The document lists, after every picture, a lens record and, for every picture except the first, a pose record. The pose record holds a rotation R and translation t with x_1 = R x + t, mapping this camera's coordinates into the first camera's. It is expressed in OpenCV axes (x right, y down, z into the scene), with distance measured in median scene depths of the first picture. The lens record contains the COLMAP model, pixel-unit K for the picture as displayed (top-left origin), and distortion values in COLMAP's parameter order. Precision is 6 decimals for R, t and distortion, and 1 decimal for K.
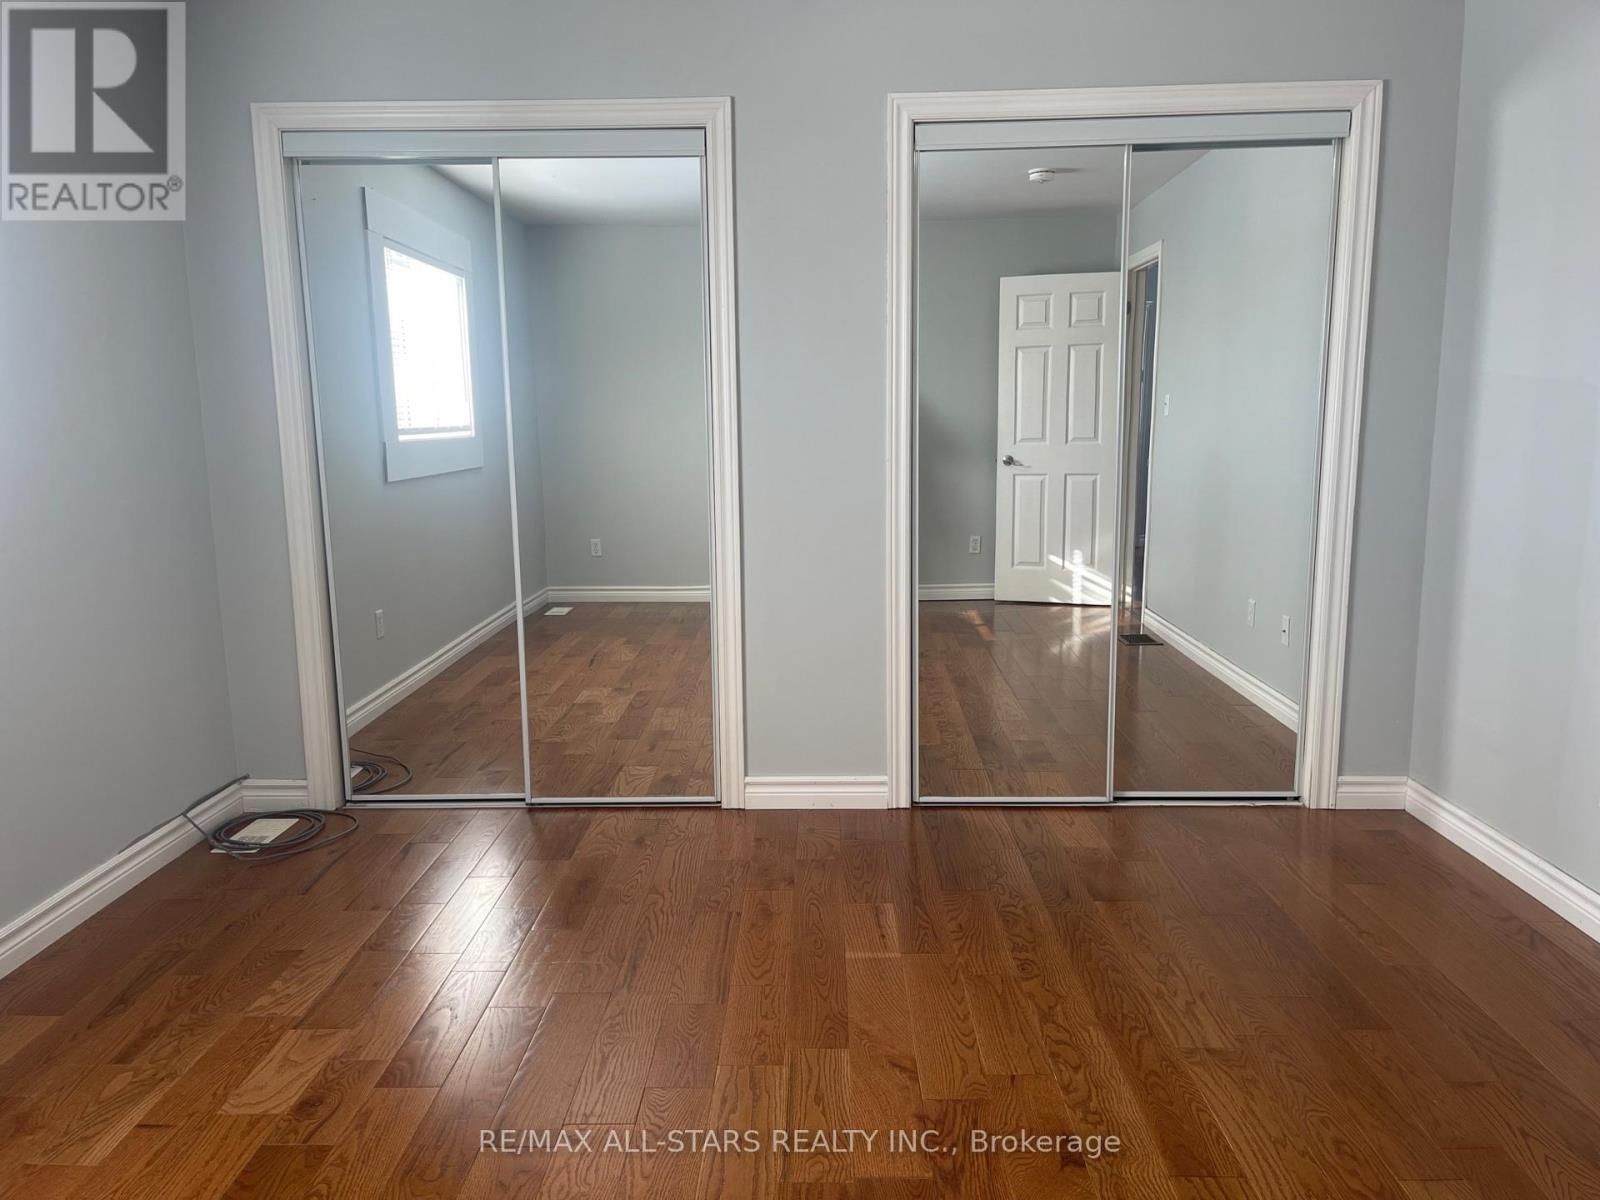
lens RADIAL K [[1218.3, 0, 797.0], [0, 1218.3, 601.7], [0, 0, 1]] dist [0.084095, -0.097367]
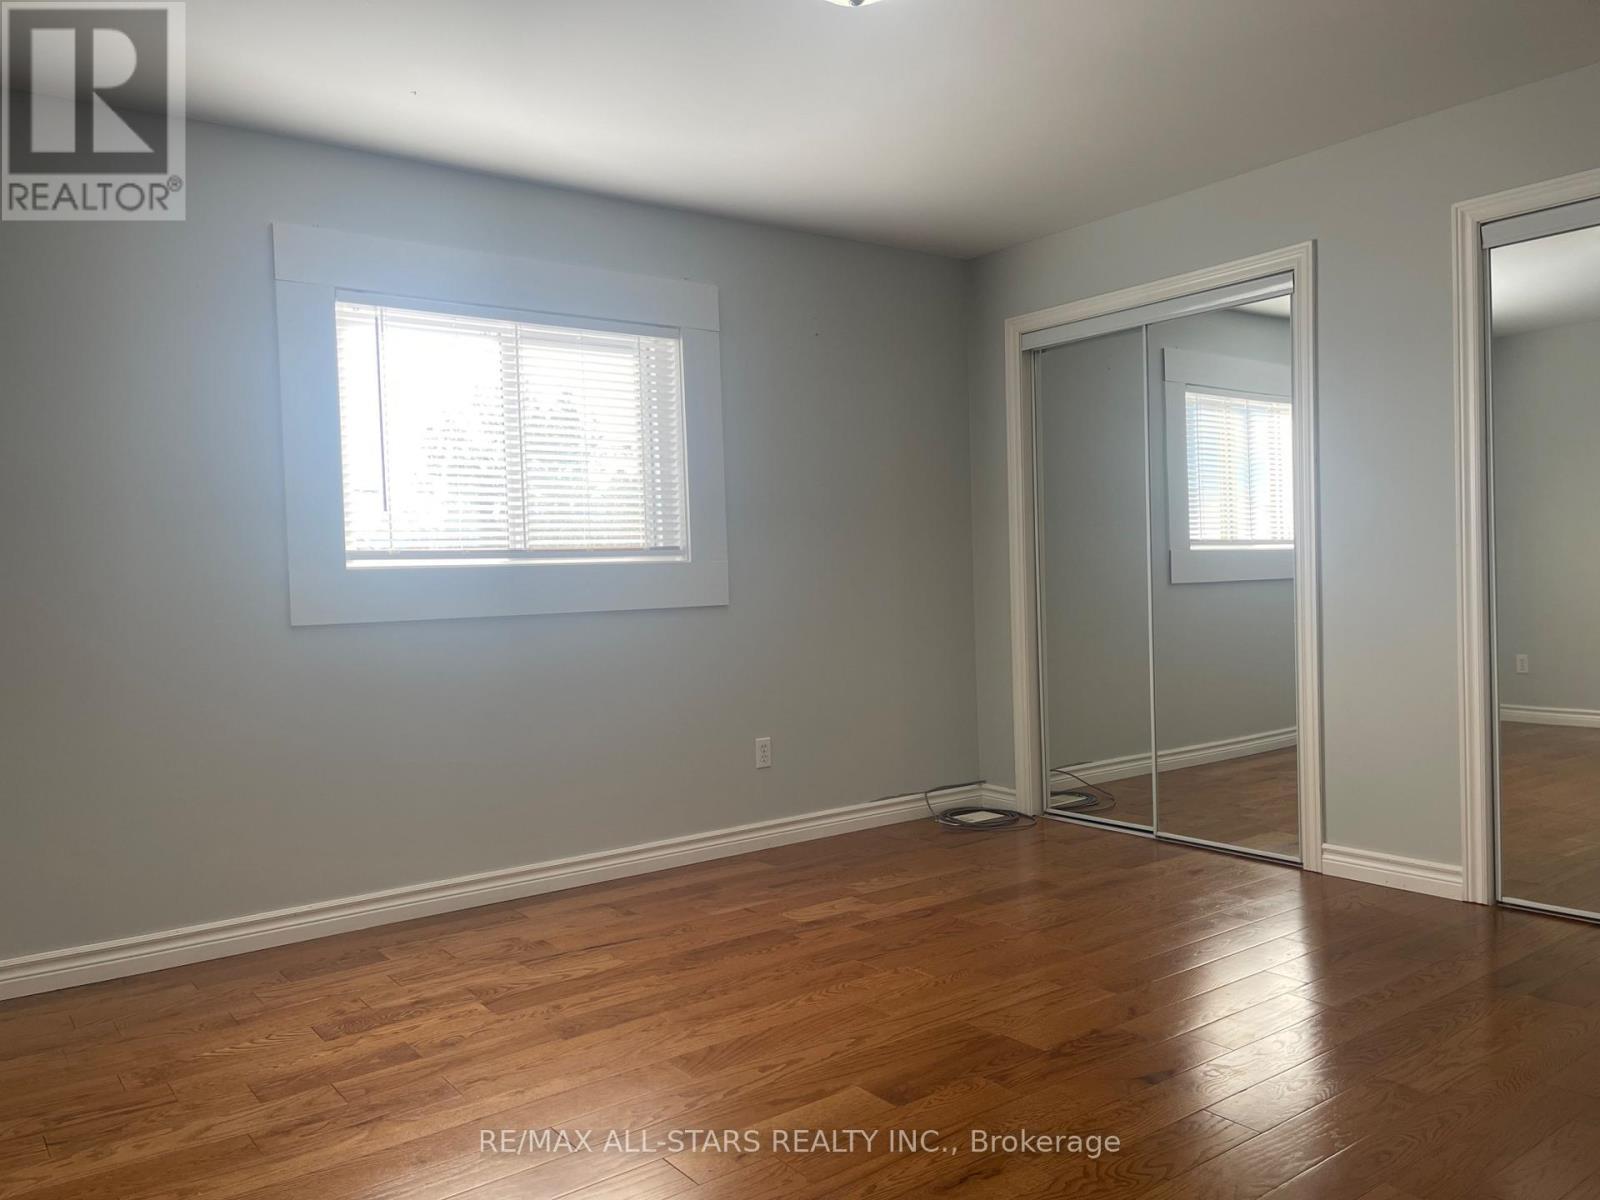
lens RADIAL K [[1218.3, 0, 797.0], [0, 1218.3, 599.4], [0, 0, 1]] dist [0.084095, -0.097367]
pose [[0.617241, 0.009948, -0.786711, 0.528606], [-0.099997, 0.992803, -0.065903, 0.049328], [0.780393, 0.119347, 0.613794, -0.052379]]
